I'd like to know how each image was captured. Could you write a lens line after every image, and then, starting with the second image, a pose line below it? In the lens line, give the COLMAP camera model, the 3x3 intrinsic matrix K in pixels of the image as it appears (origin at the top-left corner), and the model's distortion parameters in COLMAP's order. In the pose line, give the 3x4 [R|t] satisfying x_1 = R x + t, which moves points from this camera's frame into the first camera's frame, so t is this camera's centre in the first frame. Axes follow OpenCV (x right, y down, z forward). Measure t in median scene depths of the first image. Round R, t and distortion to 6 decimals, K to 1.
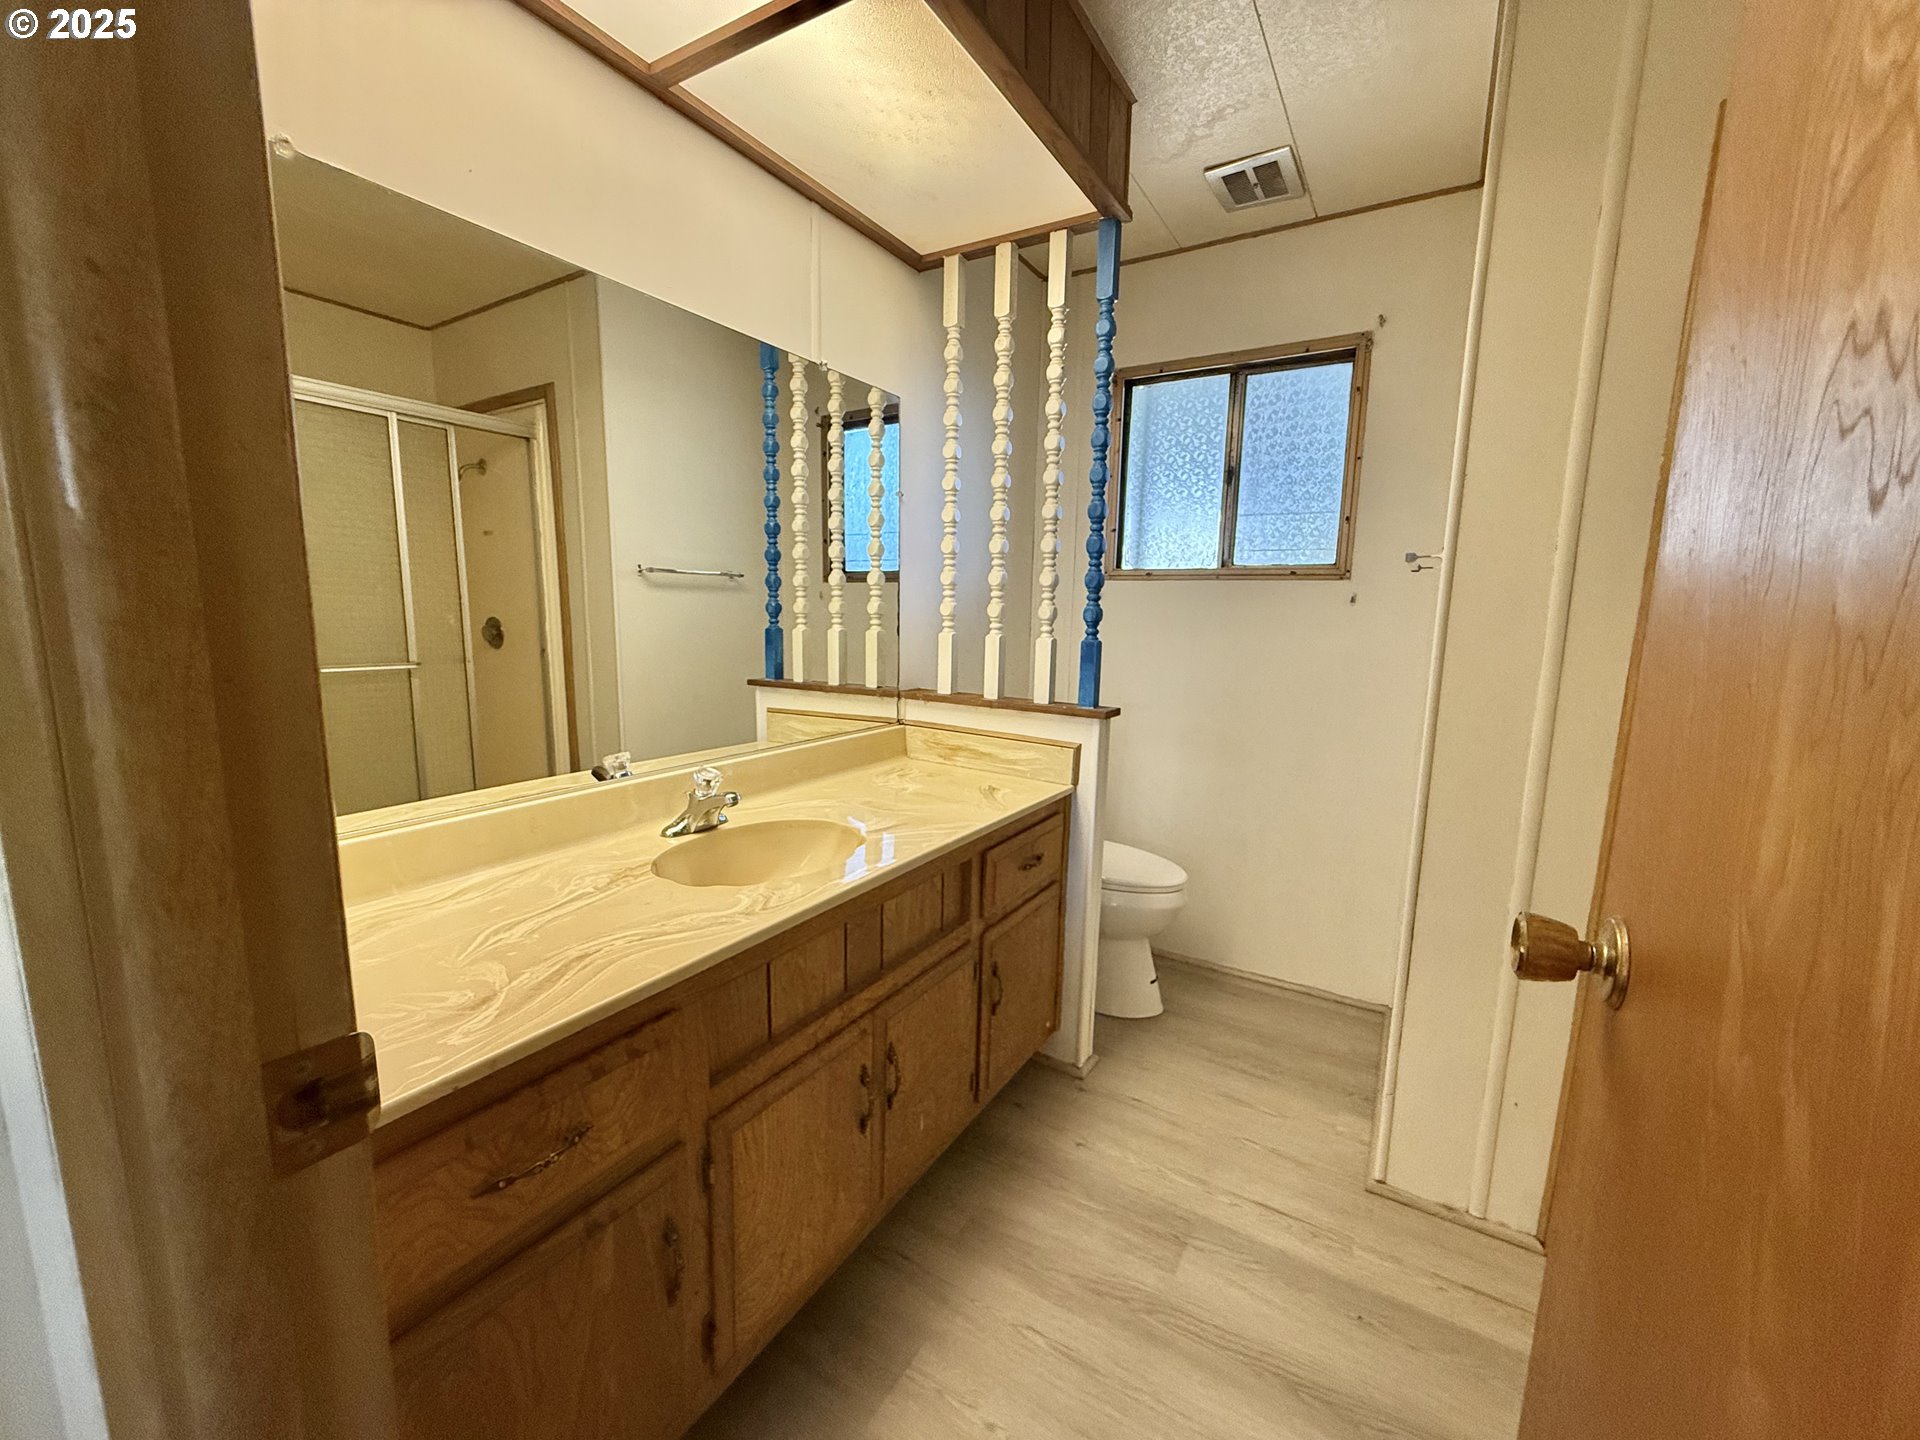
lens RADIAL K [[765.9, 0, 959.9], [0, 765.9, 714.1], [0, 0, 1]] dist [0.000596, 0.000975]
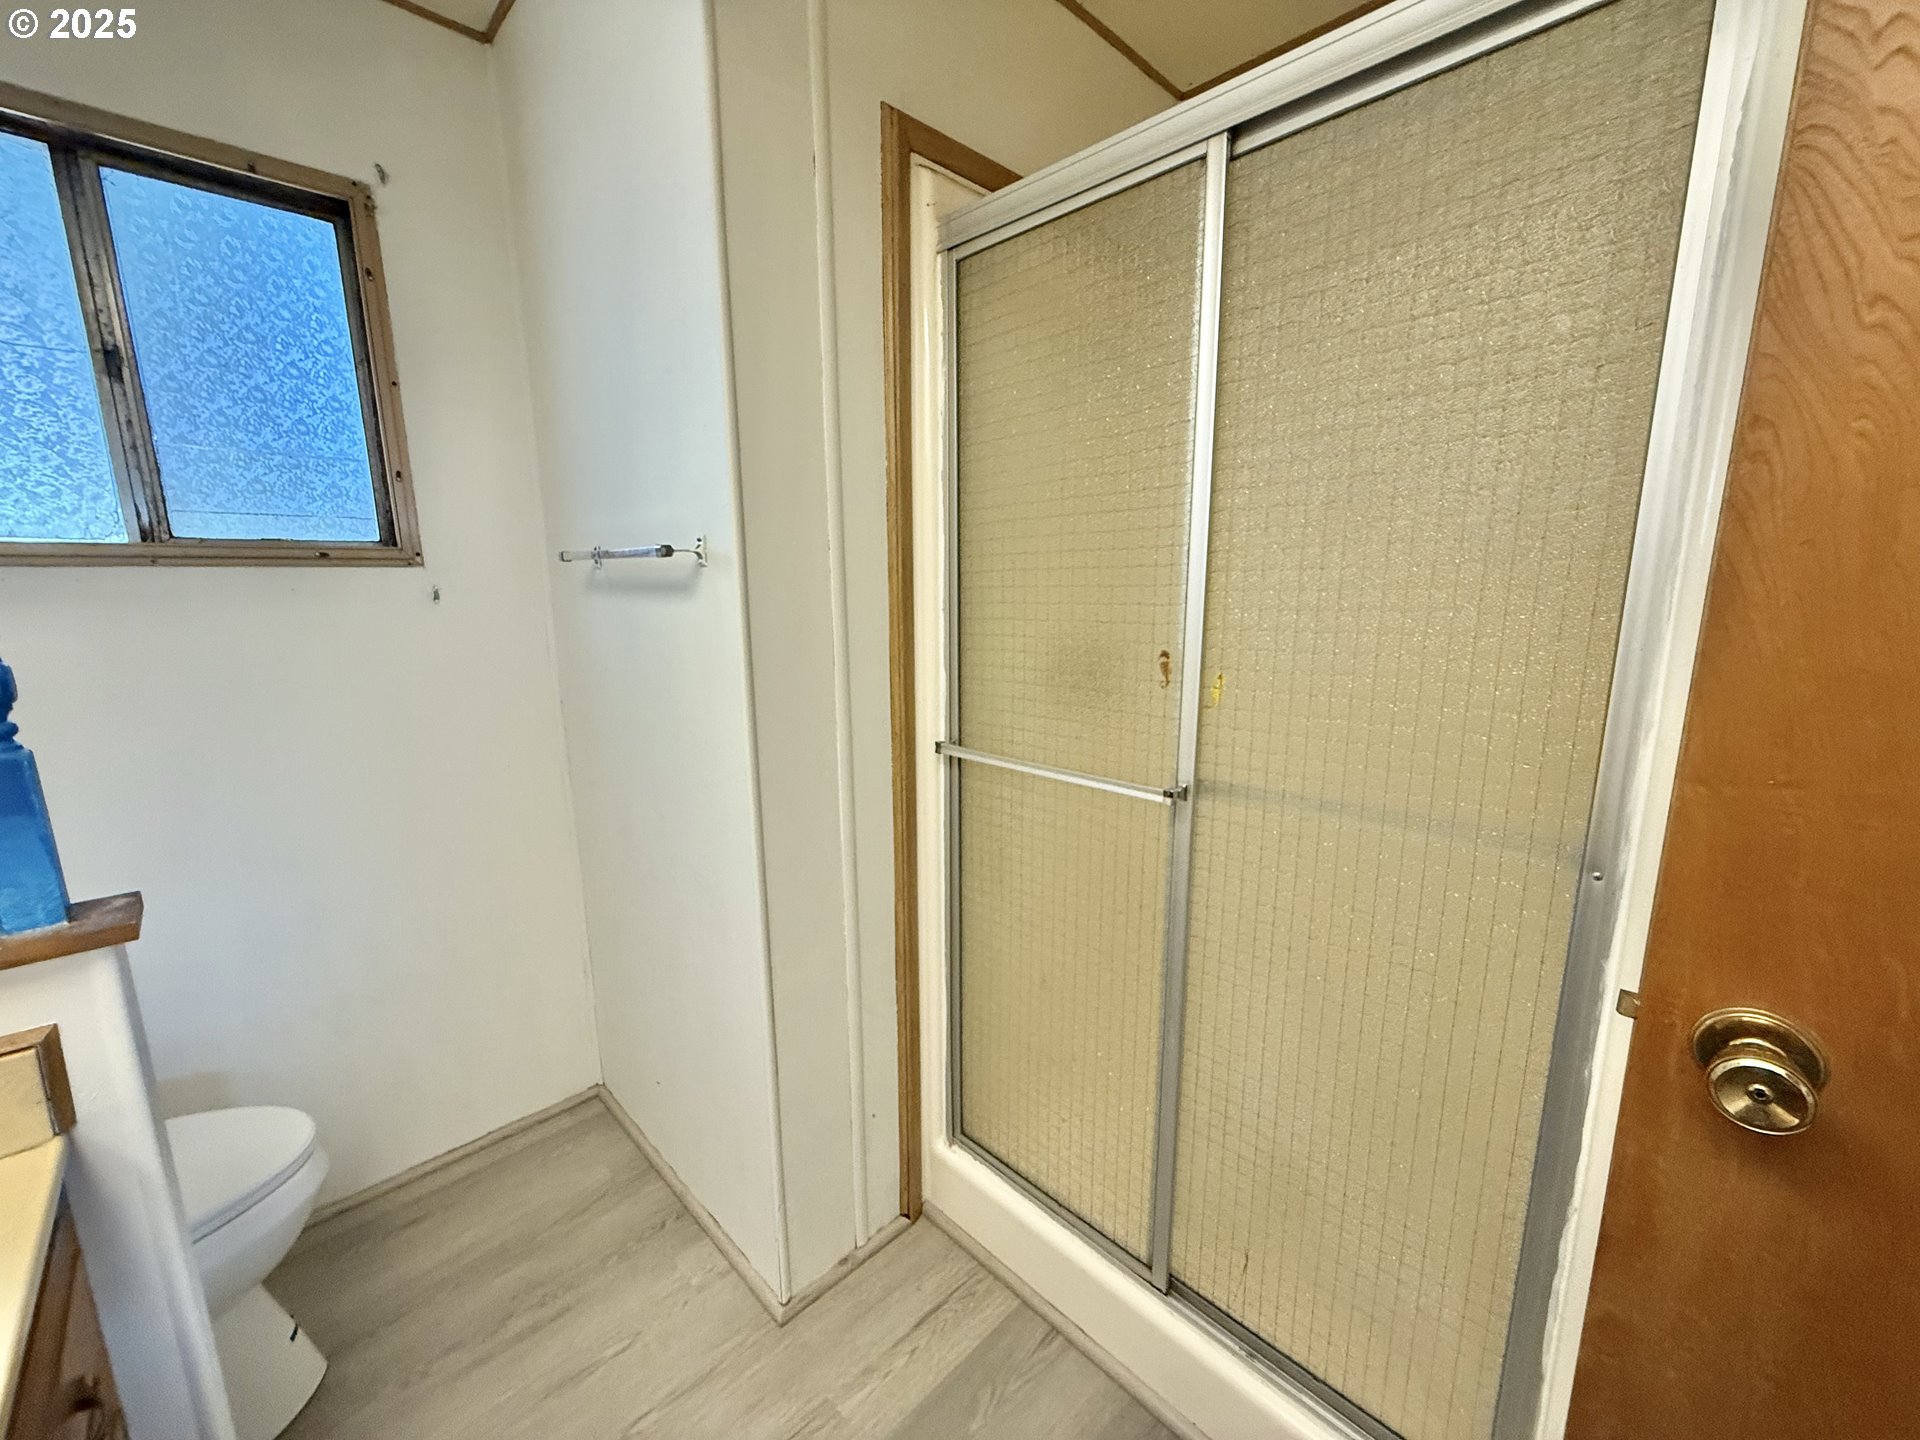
lens RADIAL K [[765.9, 0, 960.0], [0, 765.9, 719.5], [0, 0, 1]] dist [0.000596, 0.000975]
pose [[0.249715, -0.202554, 0.946897, -0.048714], [0.148714, 0.974298, 0.169197, -0.086714], [-0.956832, 0.098566, 0.273419, 0.368128]]
